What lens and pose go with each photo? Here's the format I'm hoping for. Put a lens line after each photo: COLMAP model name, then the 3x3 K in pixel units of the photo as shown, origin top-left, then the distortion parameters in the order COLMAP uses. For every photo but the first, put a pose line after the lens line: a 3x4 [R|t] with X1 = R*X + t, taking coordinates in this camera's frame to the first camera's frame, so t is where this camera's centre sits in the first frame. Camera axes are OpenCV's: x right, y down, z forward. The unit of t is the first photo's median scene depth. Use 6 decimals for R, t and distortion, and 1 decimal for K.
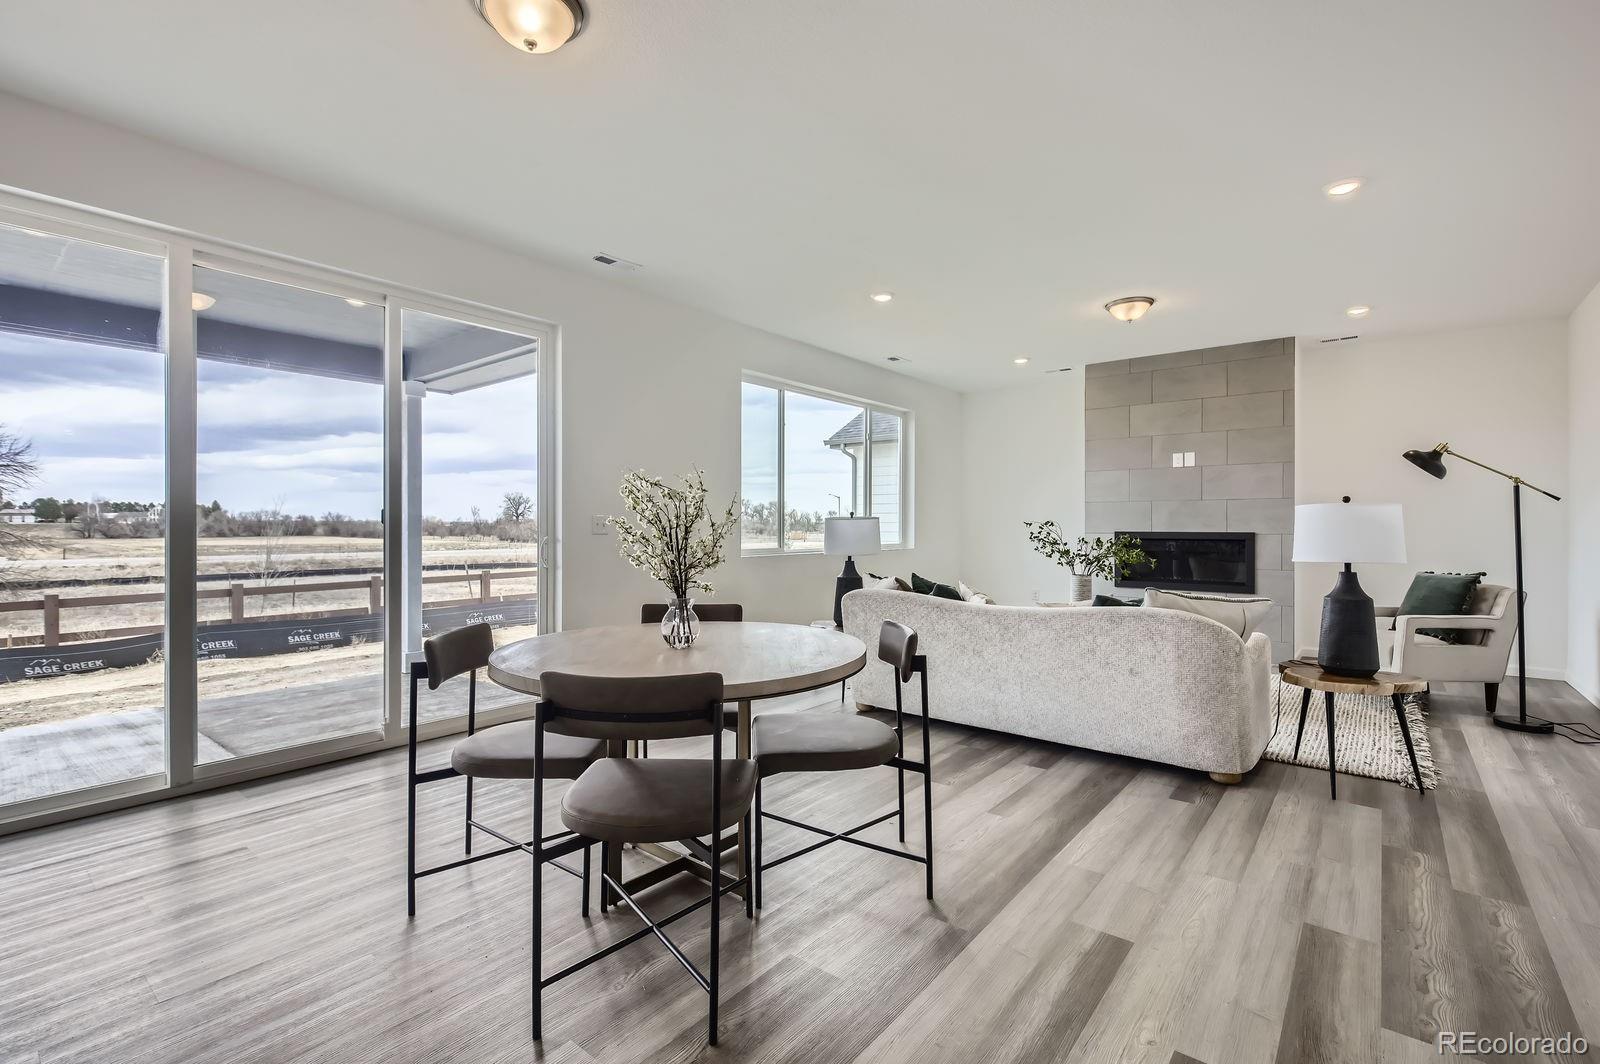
lens RADIAL K [[717.9, 0, 796.9], [0, 717.9, 524.1], [0, 0, 1]] dist [0.004161, -0.000786]
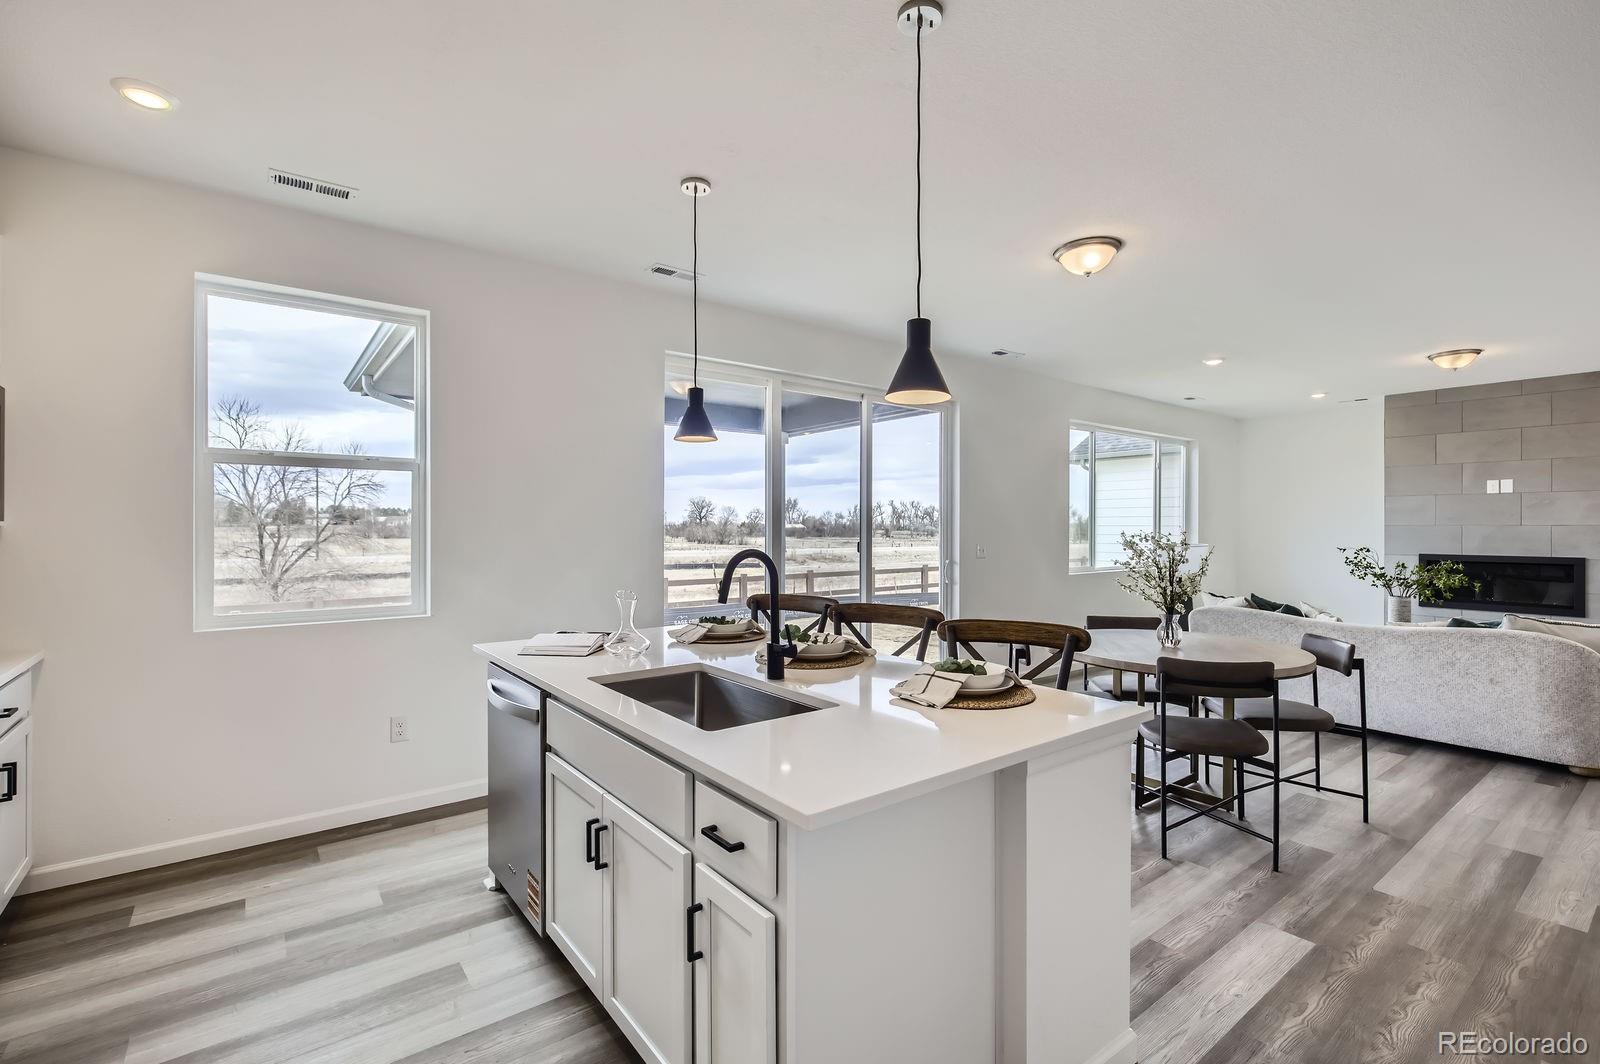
lens RADIAL K [[717.9, 0, 803.5], [0, 717.9, 524.3], [0, 0, 1]] dist [0.004161, -0.000786]
pose [[0.974423, 0.000152, -0.224720, -0.369179], [-0.000777, 0.999996, -0.002692, -0.054326], [0.224719, 0.002798, 0.974420, -0.428465]]
